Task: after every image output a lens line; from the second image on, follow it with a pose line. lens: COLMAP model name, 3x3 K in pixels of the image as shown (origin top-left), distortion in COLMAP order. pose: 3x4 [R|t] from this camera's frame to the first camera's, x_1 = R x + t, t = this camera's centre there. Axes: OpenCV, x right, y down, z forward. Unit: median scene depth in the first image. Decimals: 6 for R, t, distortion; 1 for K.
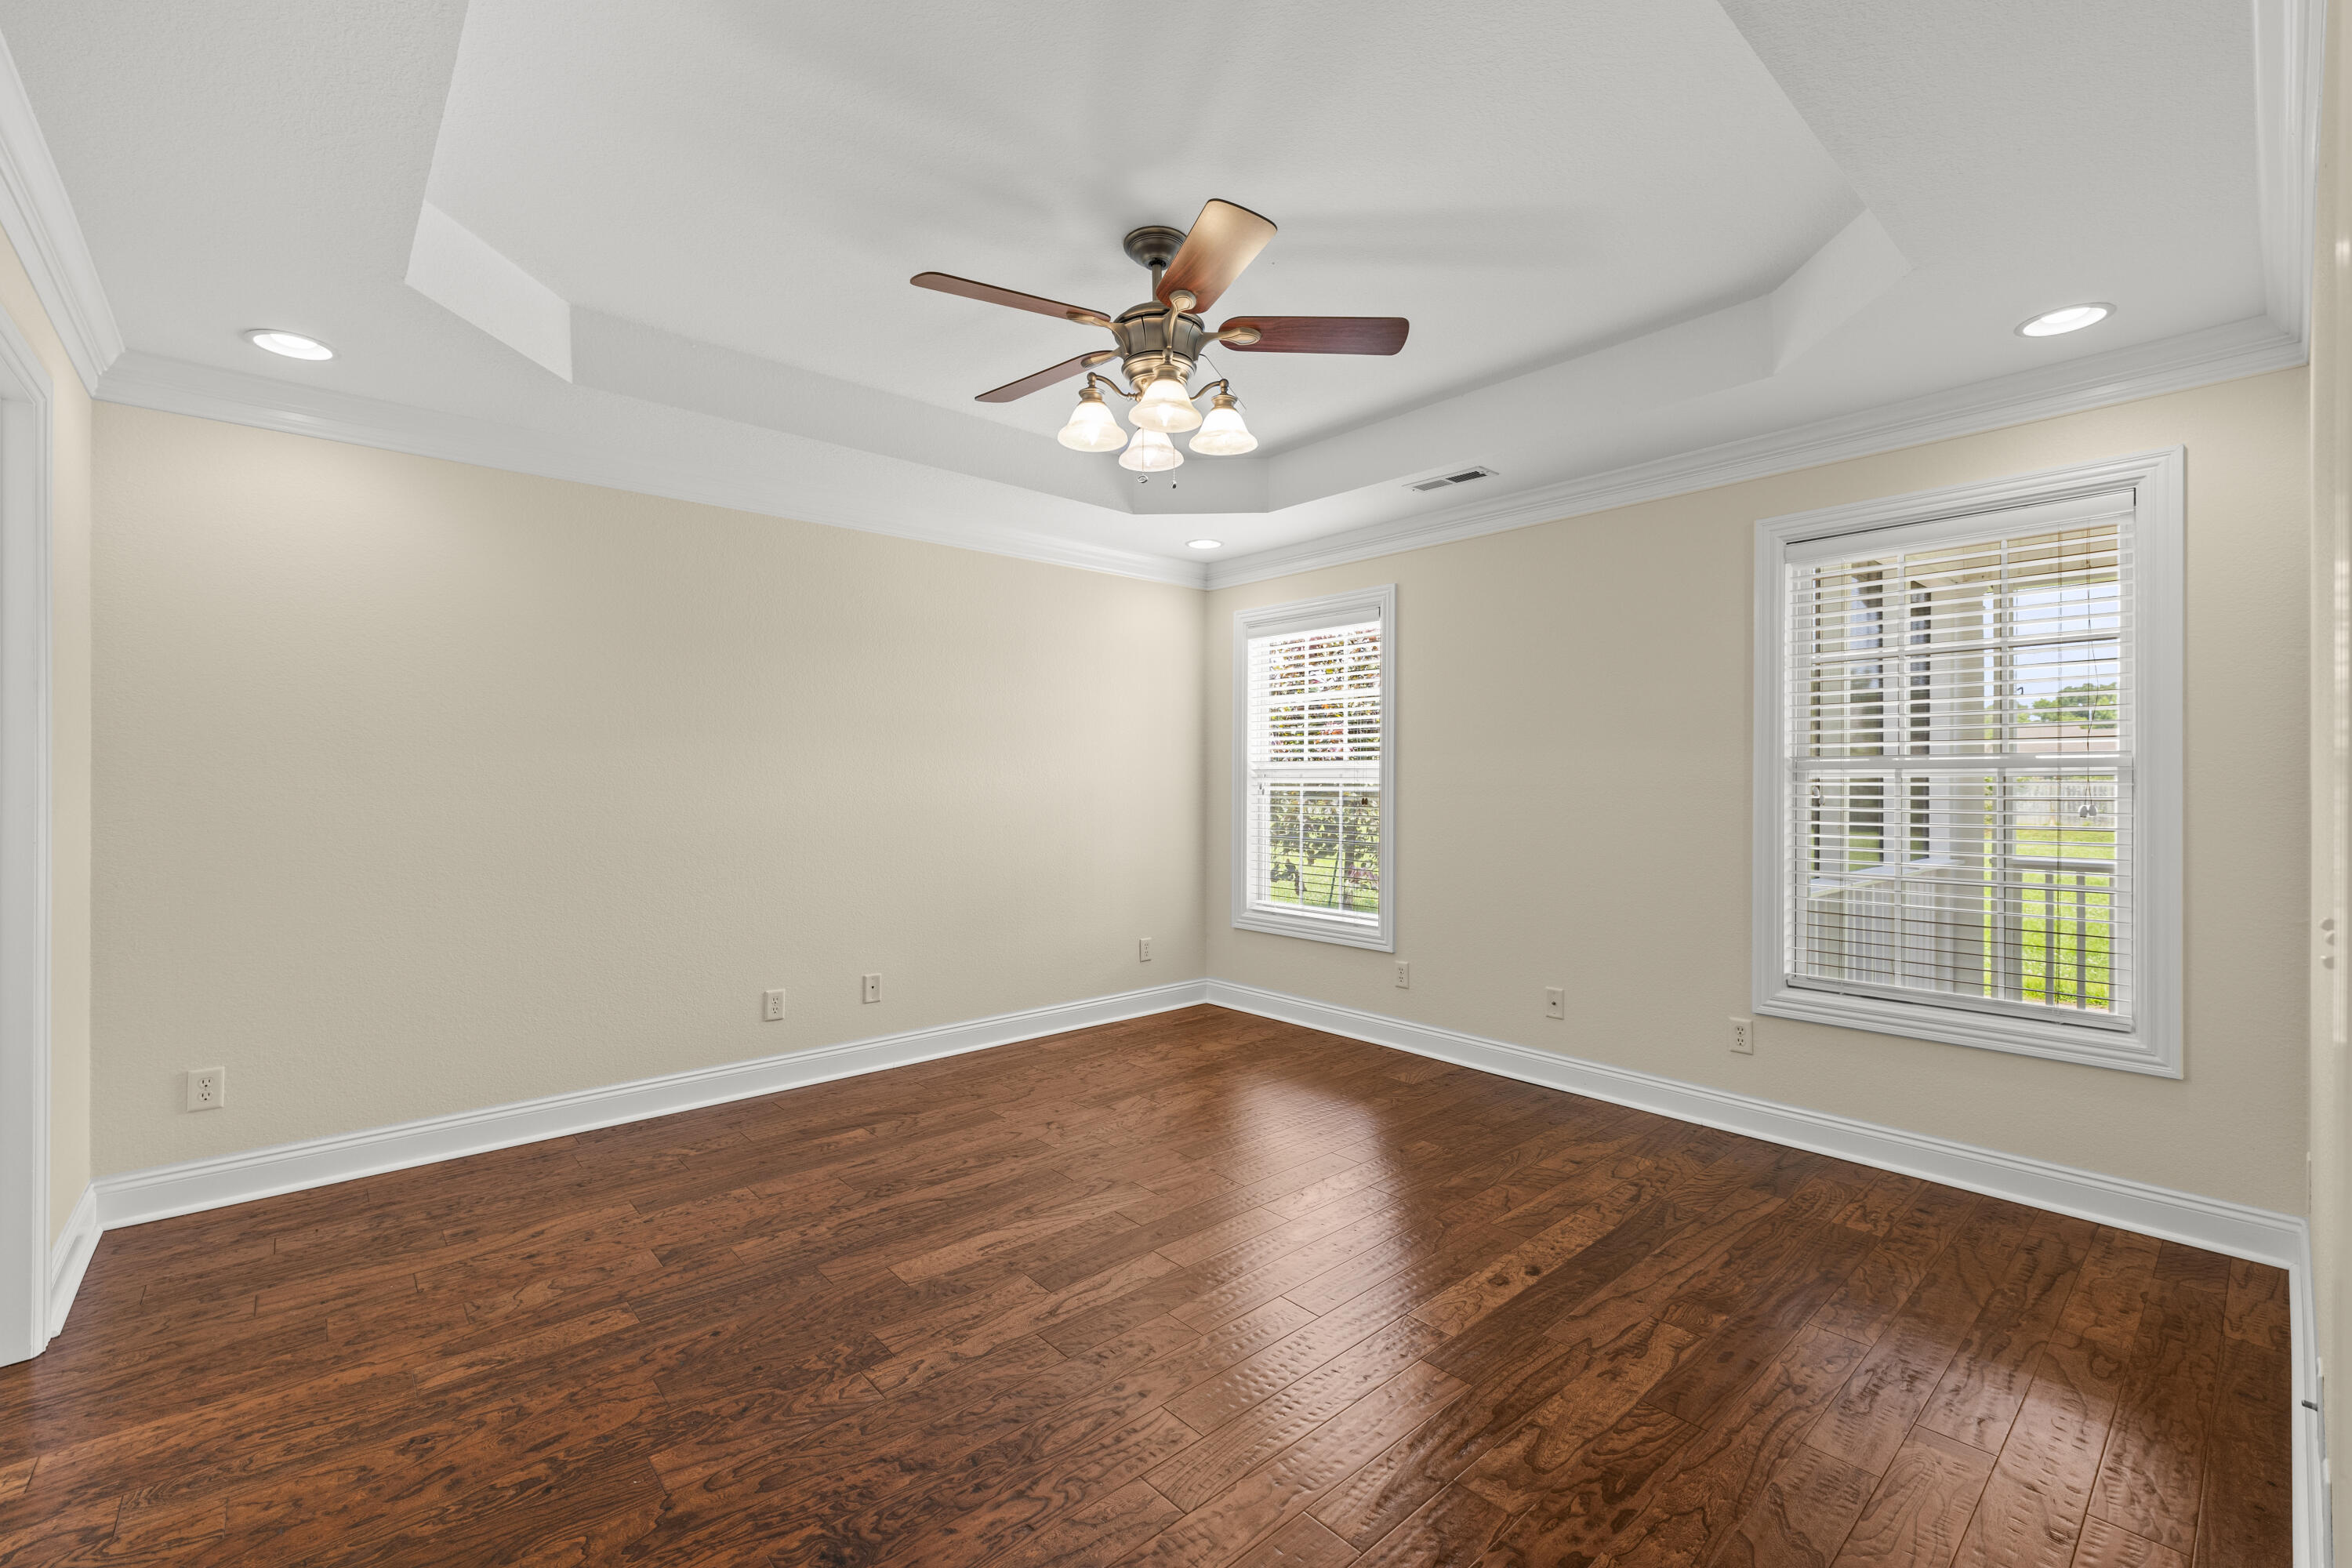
lens RADIAL K [[1018.9, 0, 1176.3], [0, 1018.9, 780.9], [0, 0, 1]] dist [-0.000332, 0.000072]
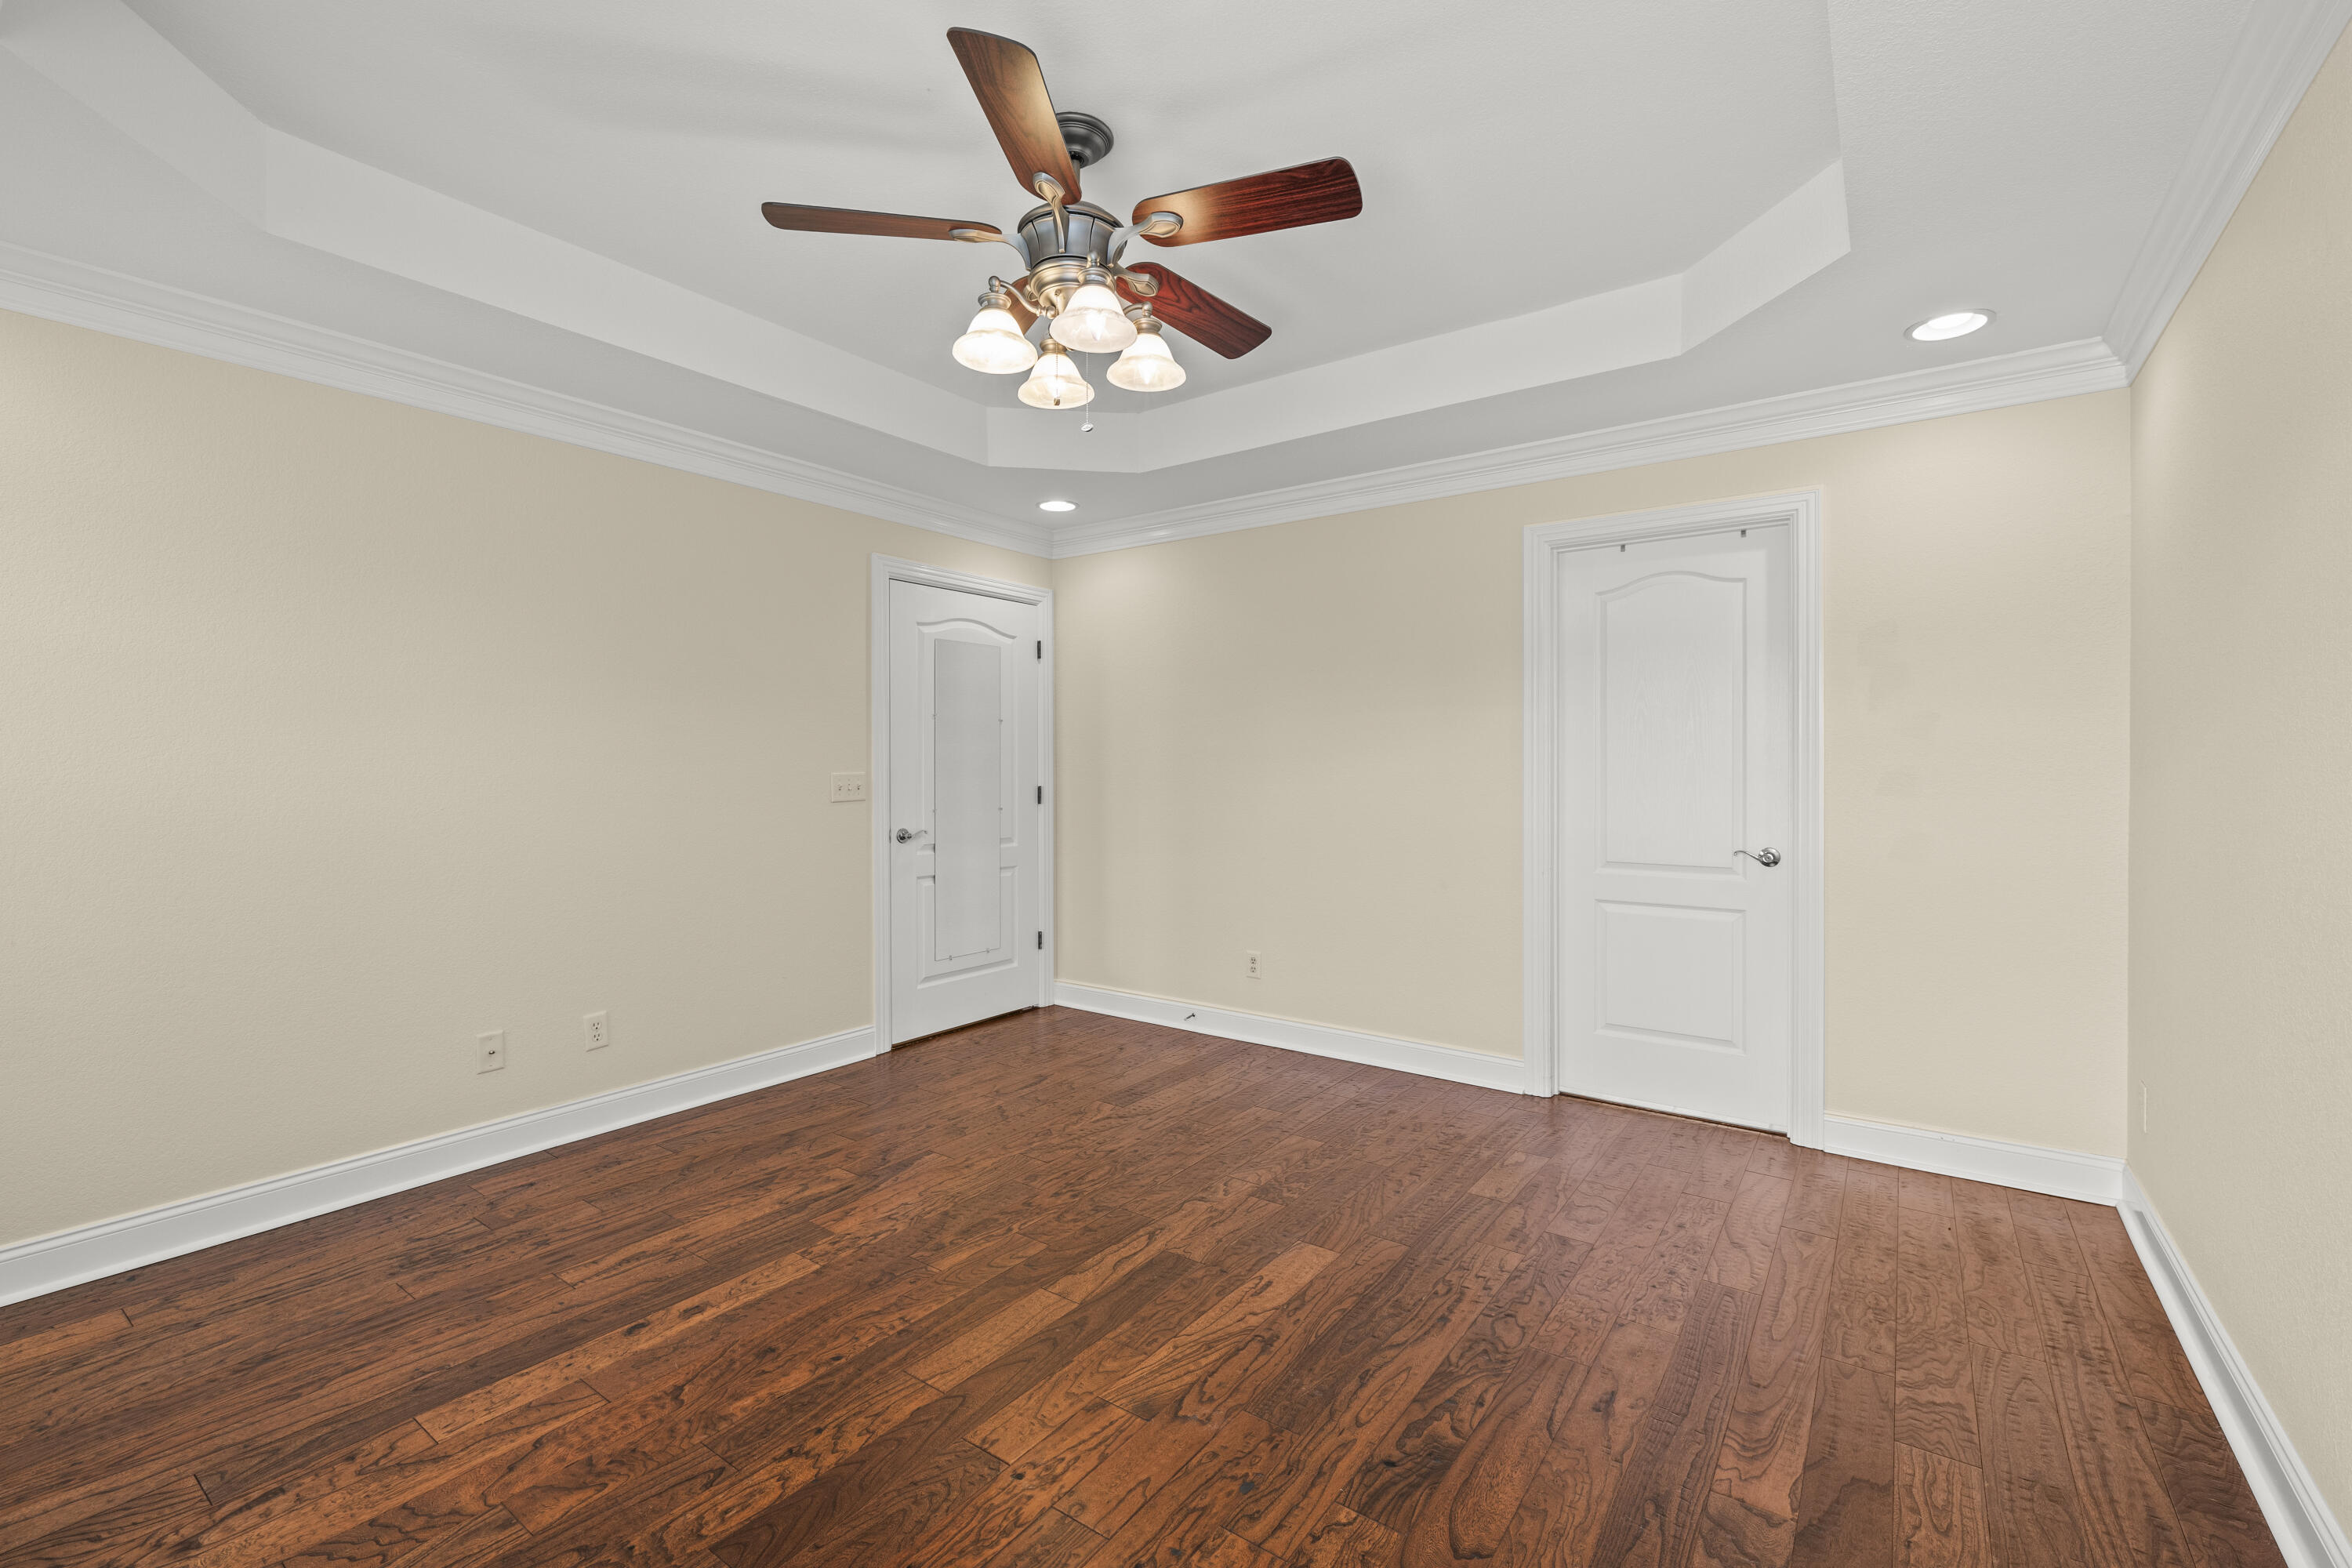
lens RADIAL K [[1018.9, 0, 1176.0], [0, 1018.9, 775.1], [0, 0, 1]] dist [-0.000332, 0.000072]
pose [[-0.976990, 0.003625, -0.213253, 0.084297], [0.001634, 0.999953, 0.009510, 0.001452], [0.213277, 0.008942, -0.976951, 1.941319]]
